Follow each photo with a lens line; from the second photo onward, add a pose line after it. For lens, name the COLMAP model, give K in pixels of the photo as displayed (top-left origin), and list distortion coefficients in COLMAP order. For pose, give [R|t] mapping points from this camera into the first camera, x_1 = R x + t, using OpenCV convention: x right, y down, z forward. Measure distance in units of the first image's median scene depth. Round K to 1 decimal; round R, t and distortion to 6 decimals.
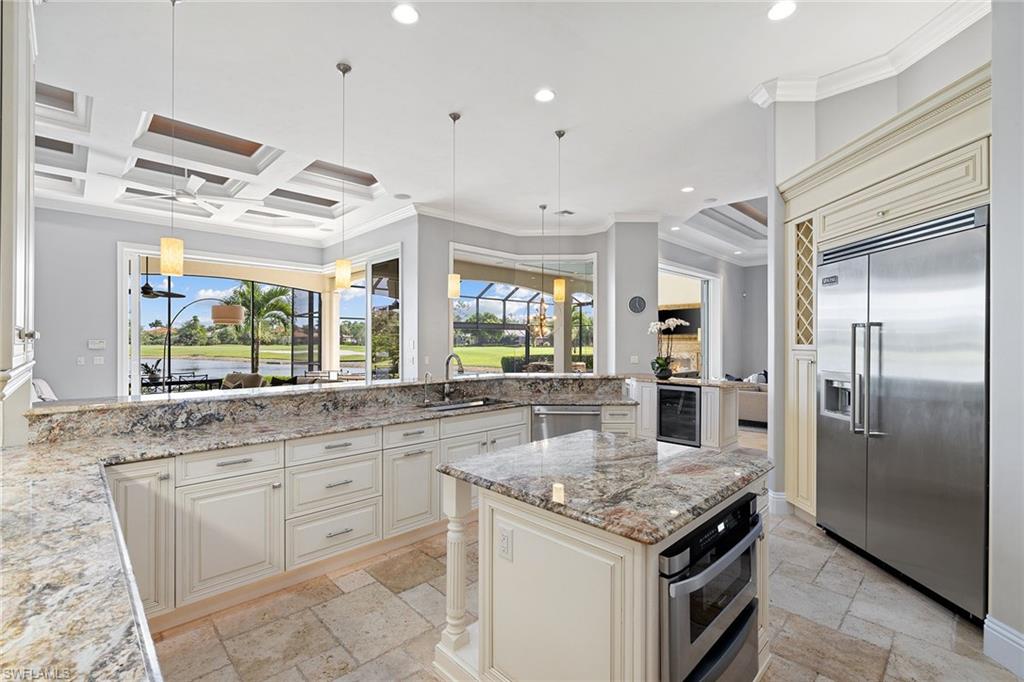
lens RADIAL K [[454.6, 0, 508.5], [0, 454.6, 342.1], [0, 0, 1]] dist [-0.007893, 0.002659]
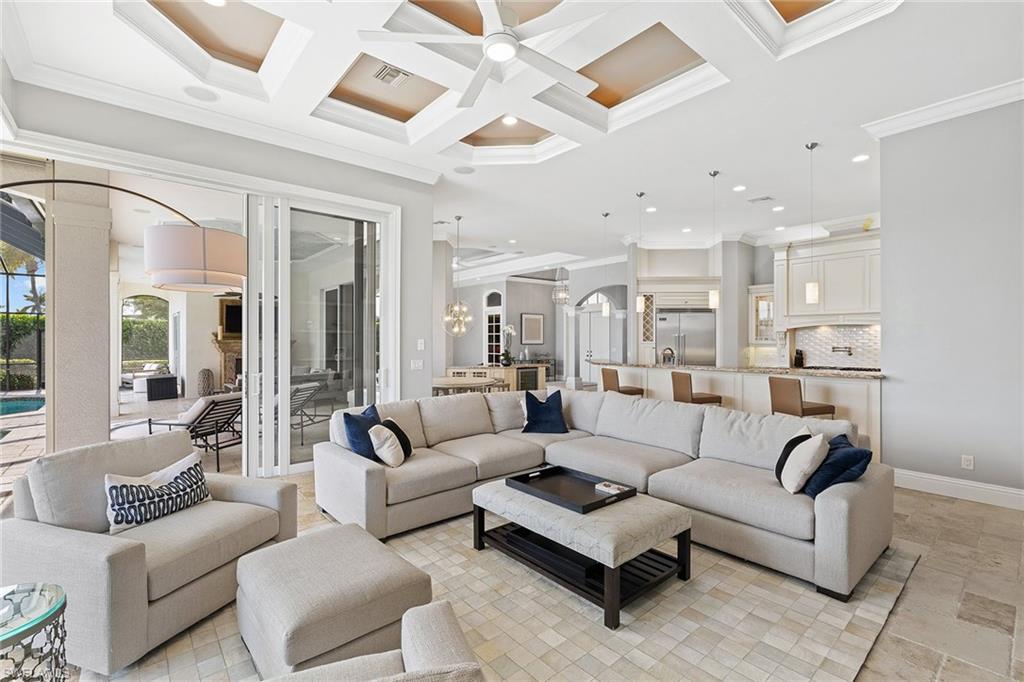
lens RADIAL K [[454.6, 0, 510.0], [0, 454.6, 337.6], [0, 0, 1]] dist [-0.007893, 0.002659]
pose [[0.071468, 0.007292, 0.997416, -0.446479], [0.001830, 0.999971, -0.007442, -0.000170], [-0.997441, 0.002357, 0.071452, 0.355273]]
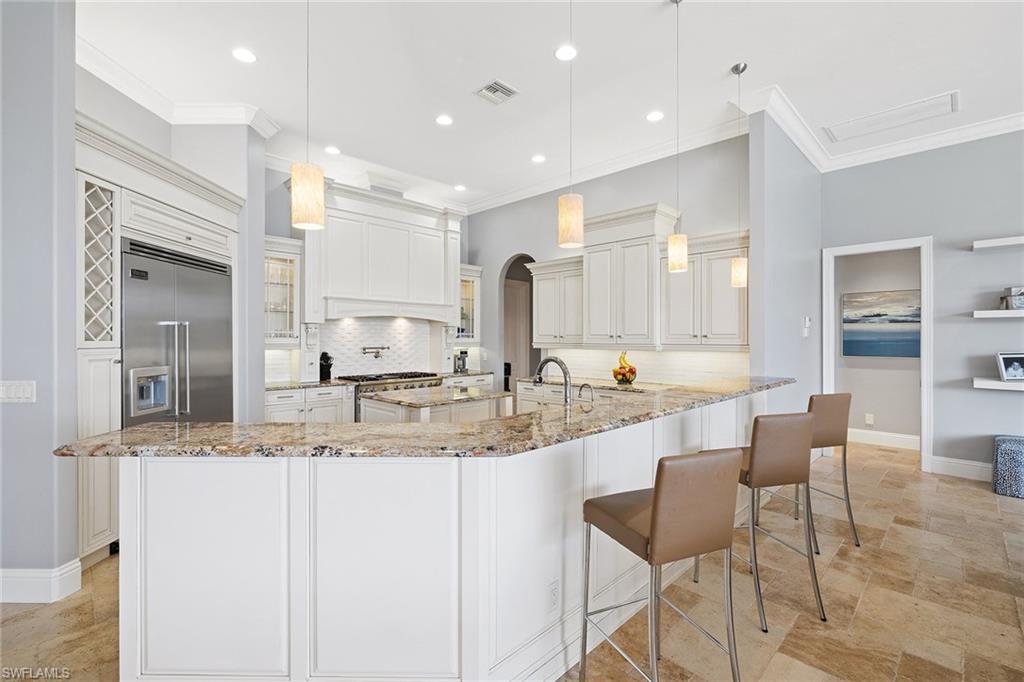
lens RADIAL K [[454.6, 0, 507.5], [0, 454.6, 340.3], [0, 0, 1]] dist [-0.007893, 0.002659]
pose [[-0.999992, -0.000480, -0.004062, -0.011683], [-0.000506, 0.999980, 0.006292, -0.000649], [0.004059, 0.006294, -0.999972, 0.395452]]
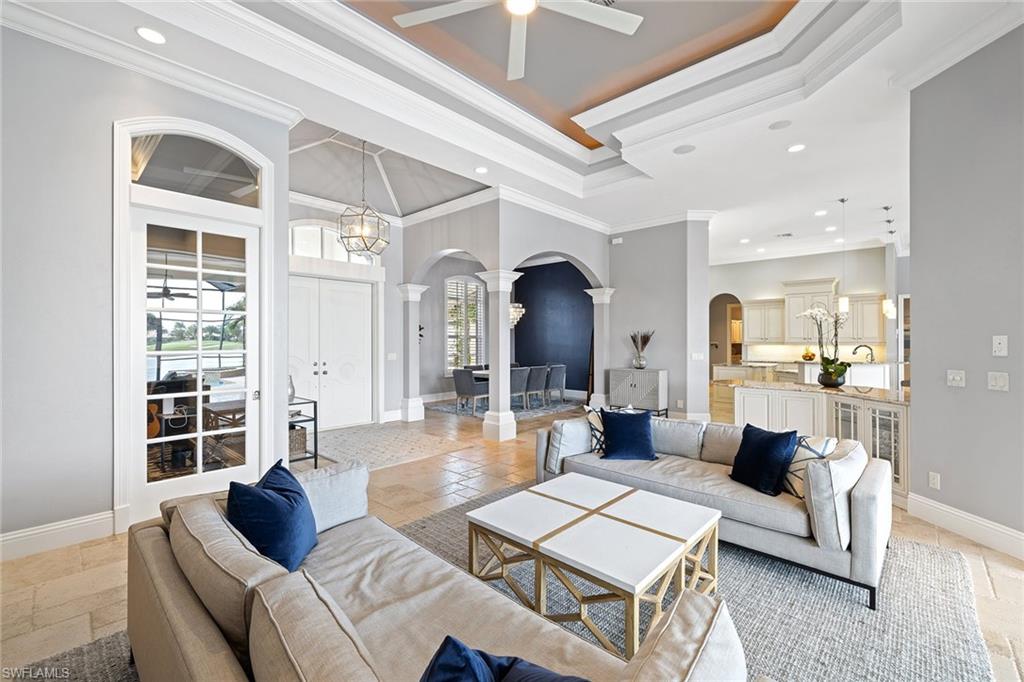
lens RADIAL K [[432.8, 0, 503.3], [0, 432.8, 340.3], [0, 0, 1]] dist [0.002938, 0.000231]
pose [[-0.999289, 0.001168, -0.037675, 0.372191], [0.001122, 0.999999, 0.001222, 0.000123], [0.037676, 0.001179, -0.999289, 0.689317]]
